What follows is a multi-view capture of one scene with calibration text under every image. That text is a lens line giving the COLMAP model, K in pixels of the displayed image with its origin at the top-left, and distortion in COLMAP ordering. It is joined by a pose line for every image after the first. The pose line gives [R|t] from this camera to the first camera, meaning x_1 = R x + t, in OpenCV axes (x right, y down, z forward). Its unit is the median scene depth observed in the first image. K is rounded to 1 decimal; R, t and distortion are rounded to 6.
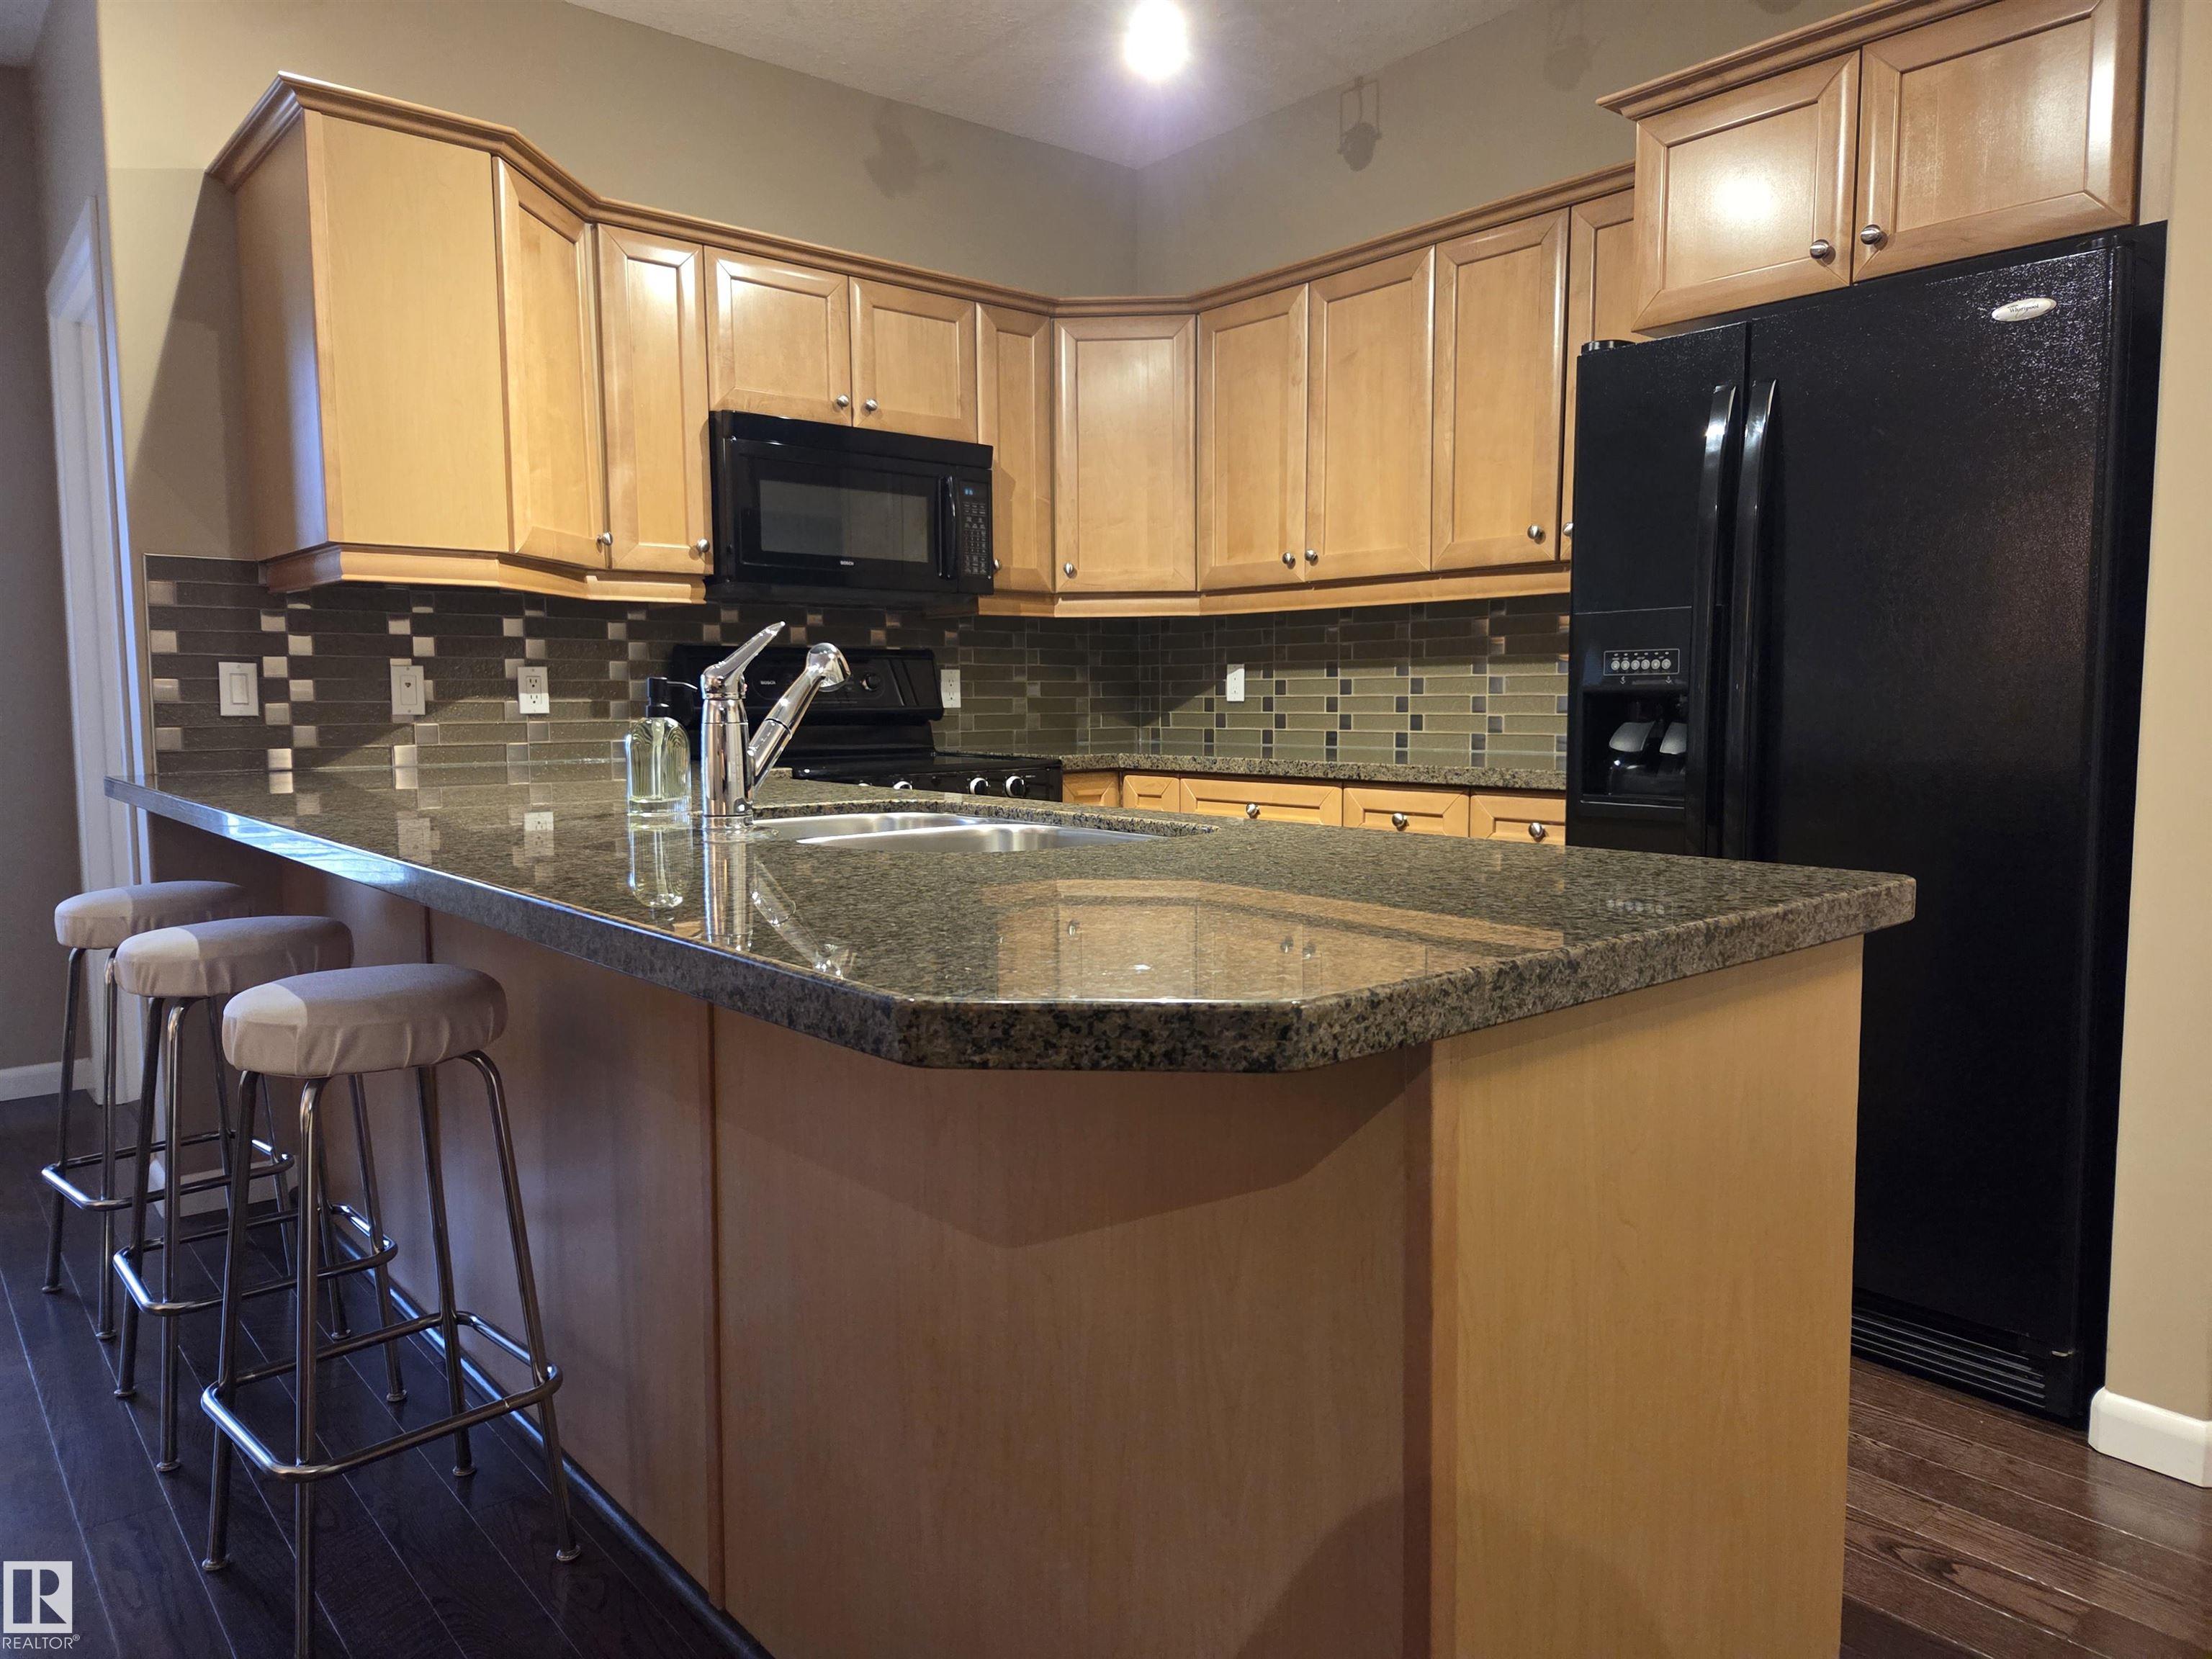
lens RADIAL K [[1489.7, 0, 1106.2], [0, 1489.7, 832.3], [0, 0, 1]] dist [0.058907, 0.000760]
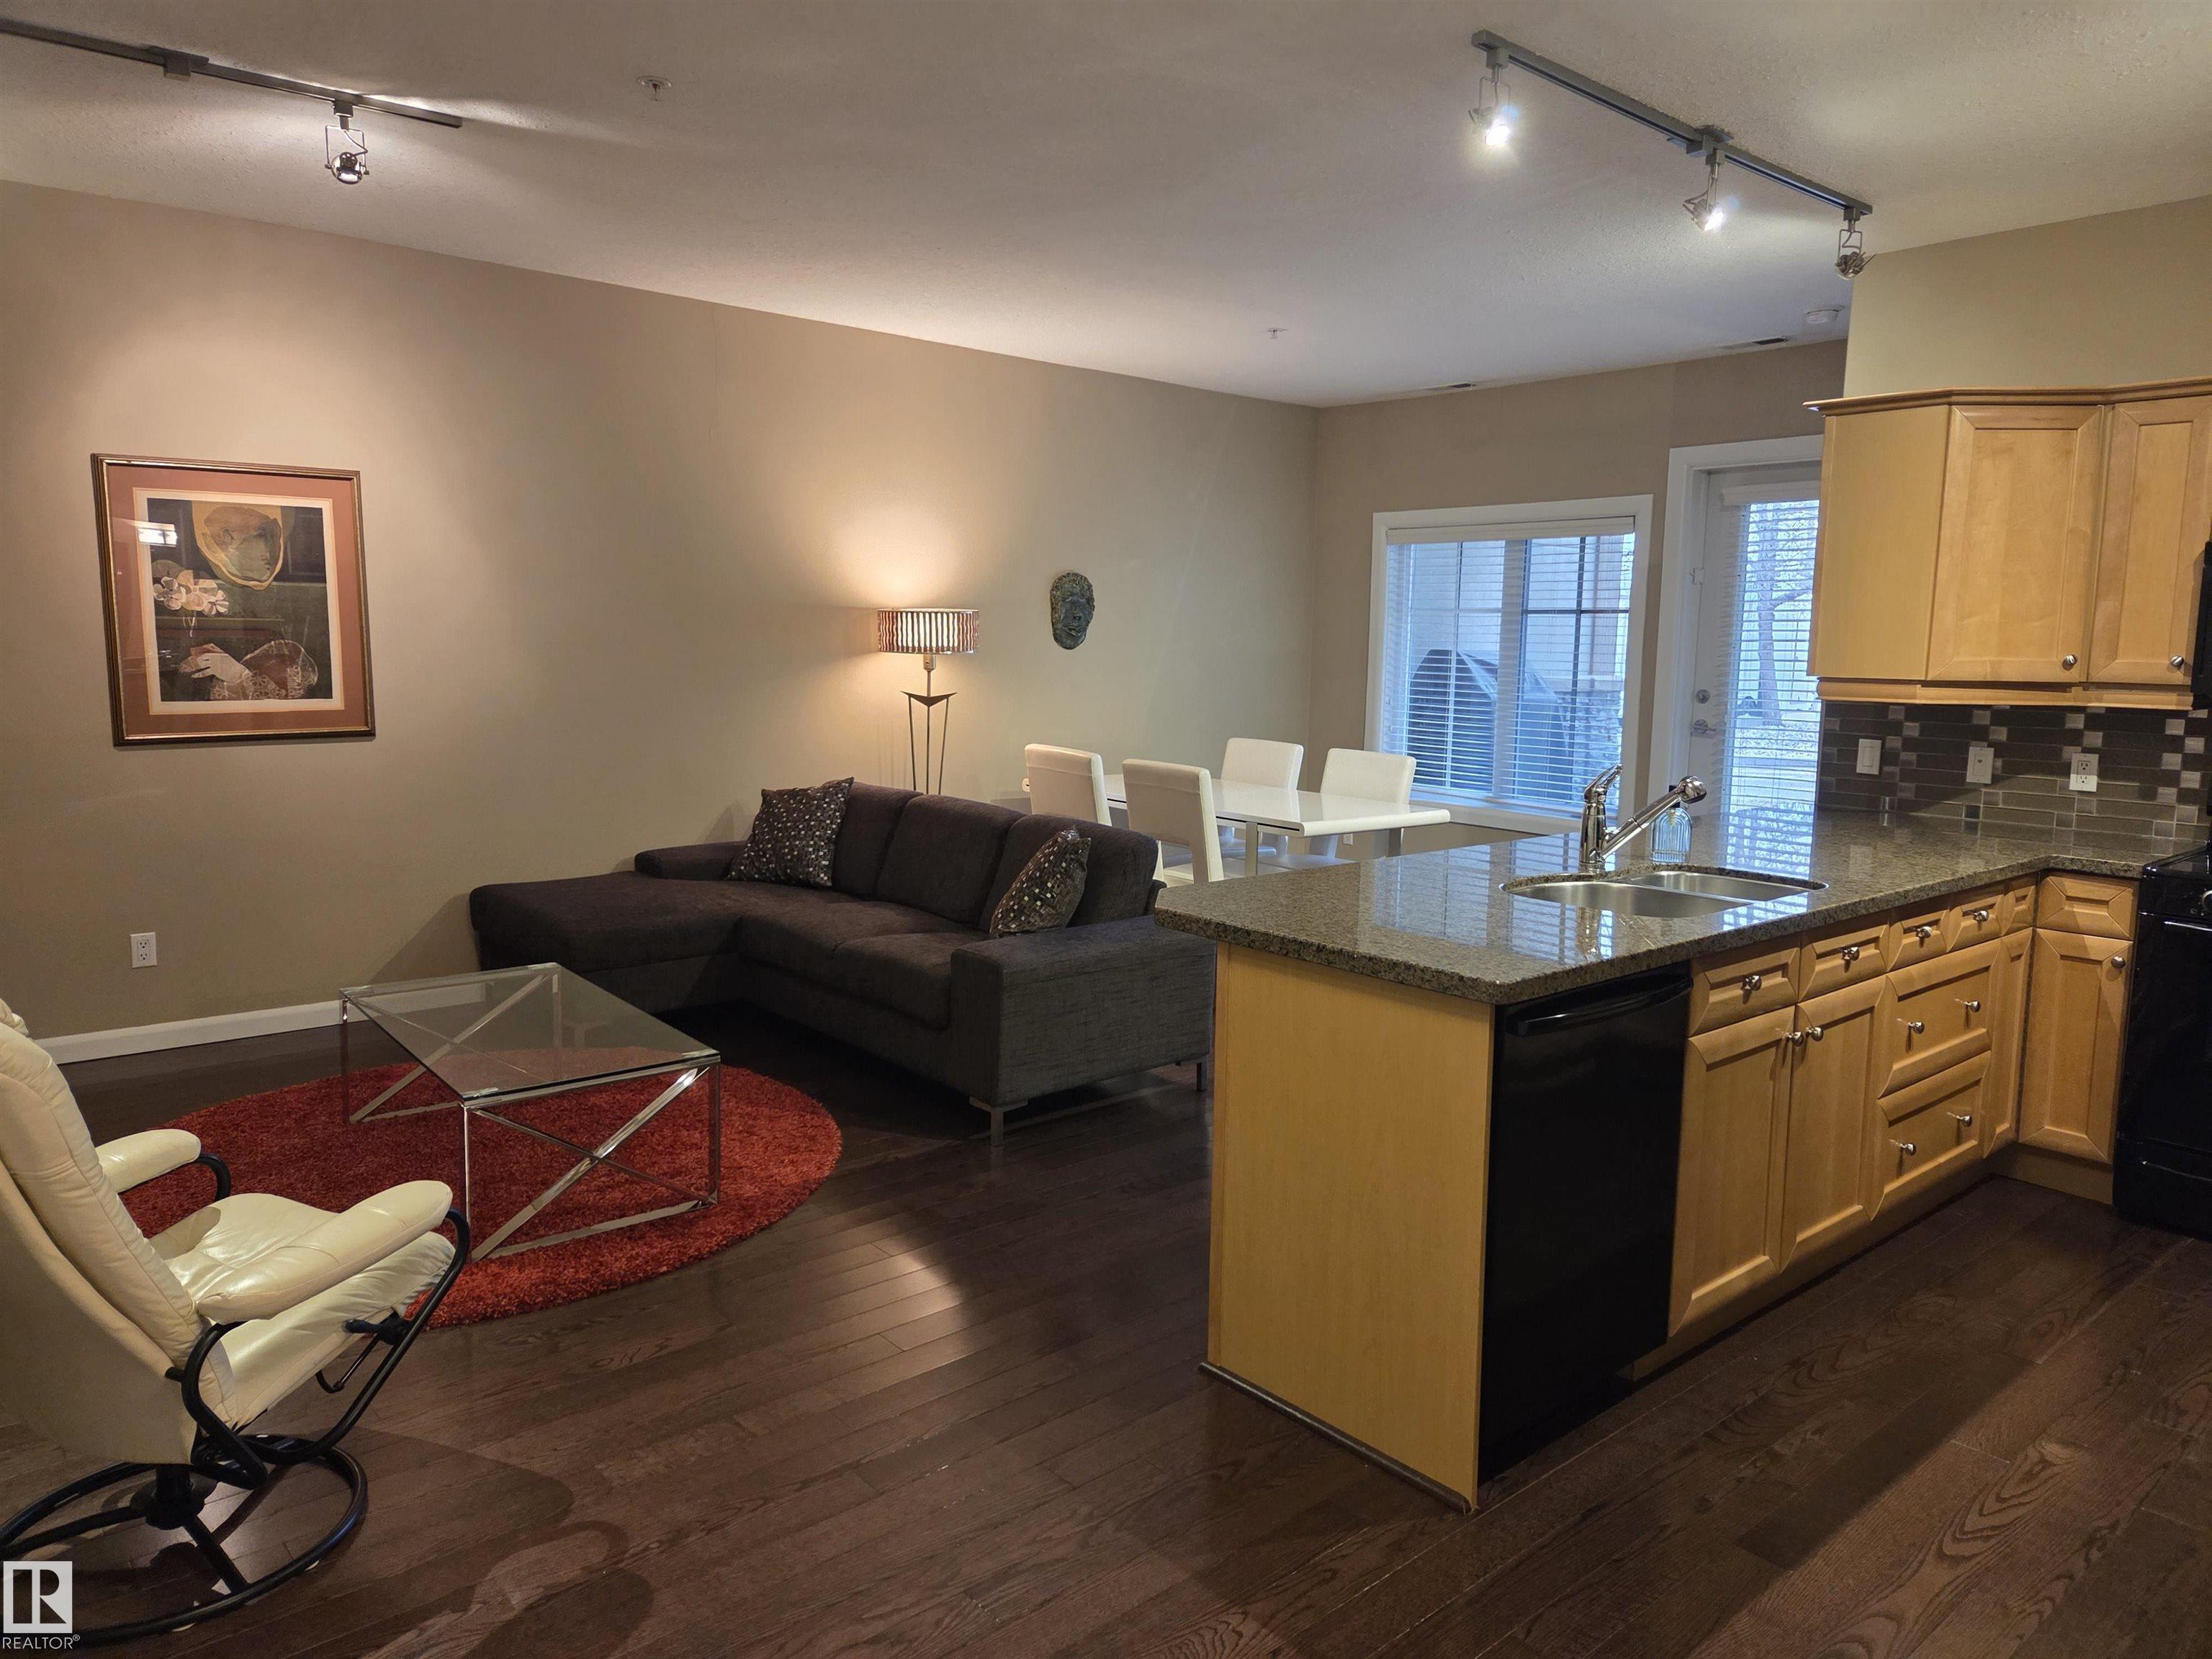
lens RADIAL K [[1489.7, 0, 1101.5], [0, 1489.7, 822.0], [0, 0, 1]] dist [0.058907, 0.000760]
pose [[-0.006016, 0.134546, -0.990889, 0.898611], [-0.112183, 0.984561, 0.134368, -0.135565], [0.993669, 0.111969, 0.009171, 0.191199]]
